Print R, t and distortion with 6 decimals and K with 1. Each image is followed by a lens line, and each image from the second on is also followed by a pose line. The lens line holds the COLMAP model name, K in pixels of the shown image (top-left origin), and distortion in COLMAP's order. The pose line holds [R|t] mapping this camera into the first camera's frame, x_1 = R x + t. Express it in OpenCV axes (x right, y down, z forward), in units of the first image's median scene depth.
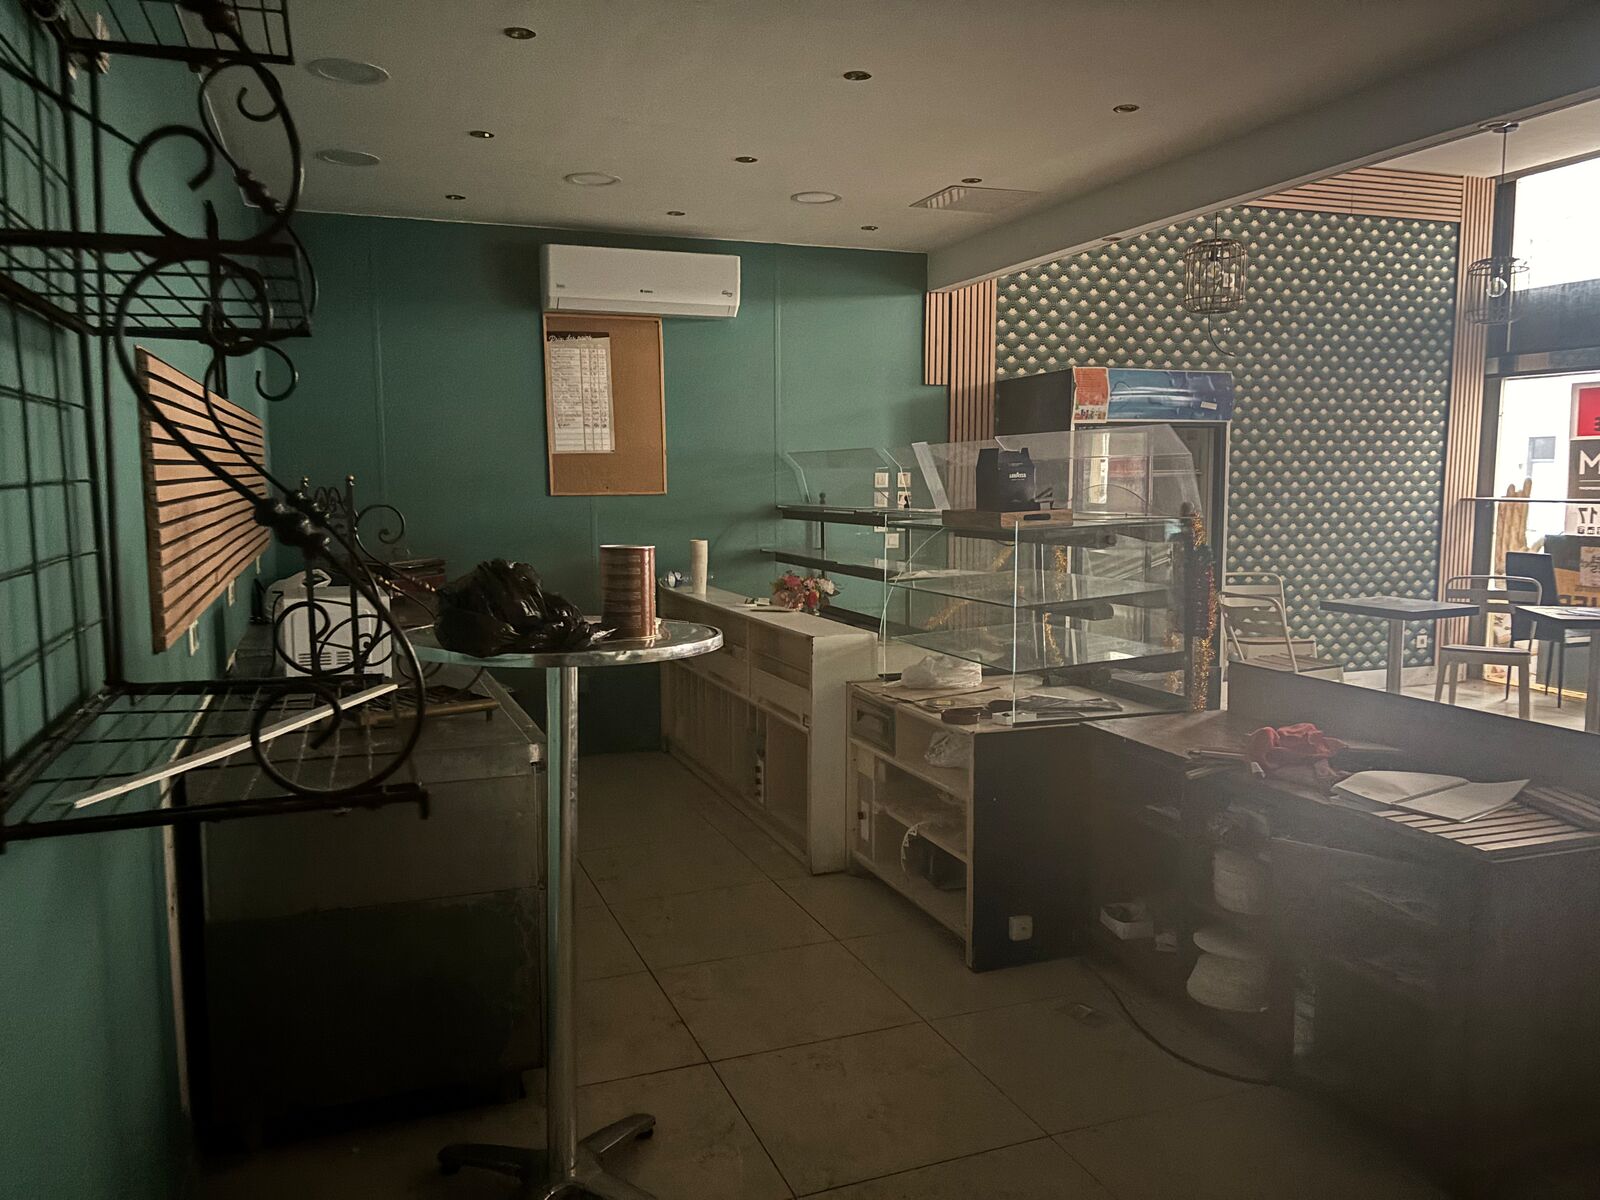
lens RADIAL K [[1206.4, 0, 795.4], [0, 1206.4, 600.4], [0, 0, 1]] dist [0.049970, -0.043127]
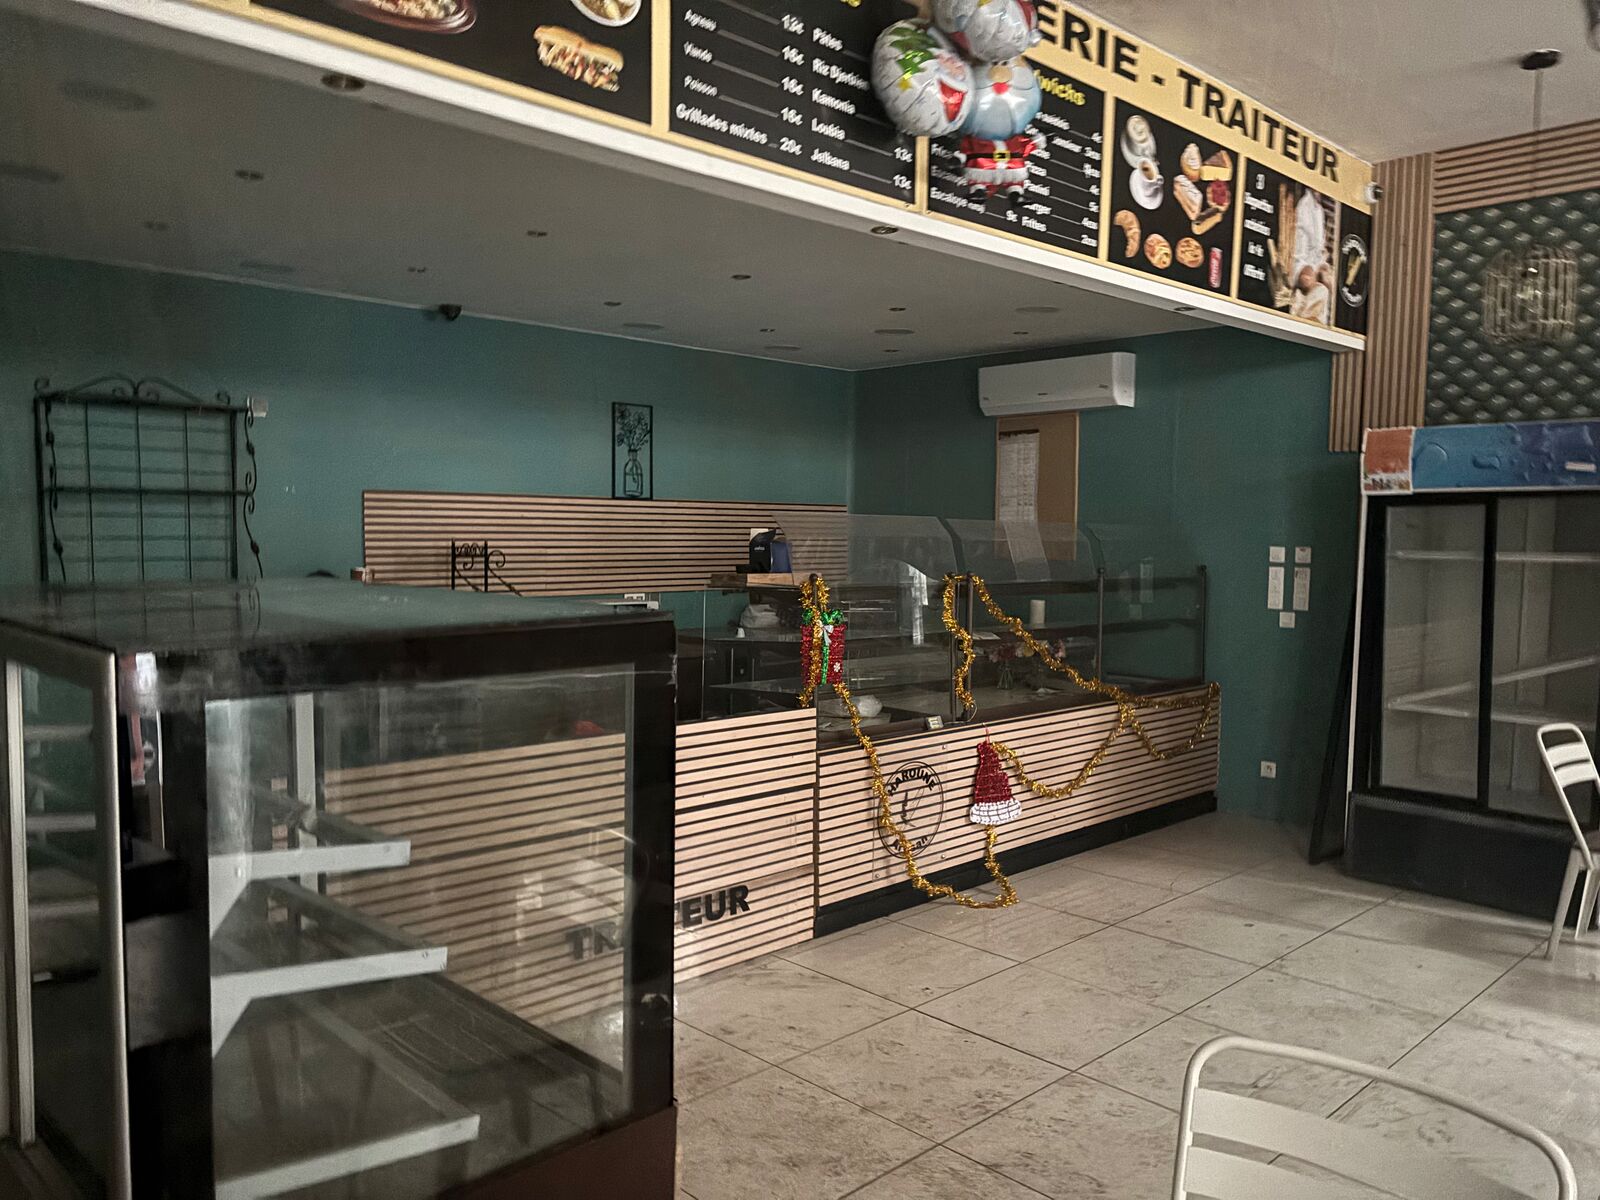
lens RADIAL K [[1206.4, 0, 807.8], [0, 1206.4, 598.2], [0, 0, 1]] dist [0.049970, -0.043127]
pose [[0.422466, 0.059531, -0.904422, 0.858100], [-0.115065, 0.993290, 0.011633, -0.036060], [0.899045, 0.099153, 0.426481, 0.272140]]
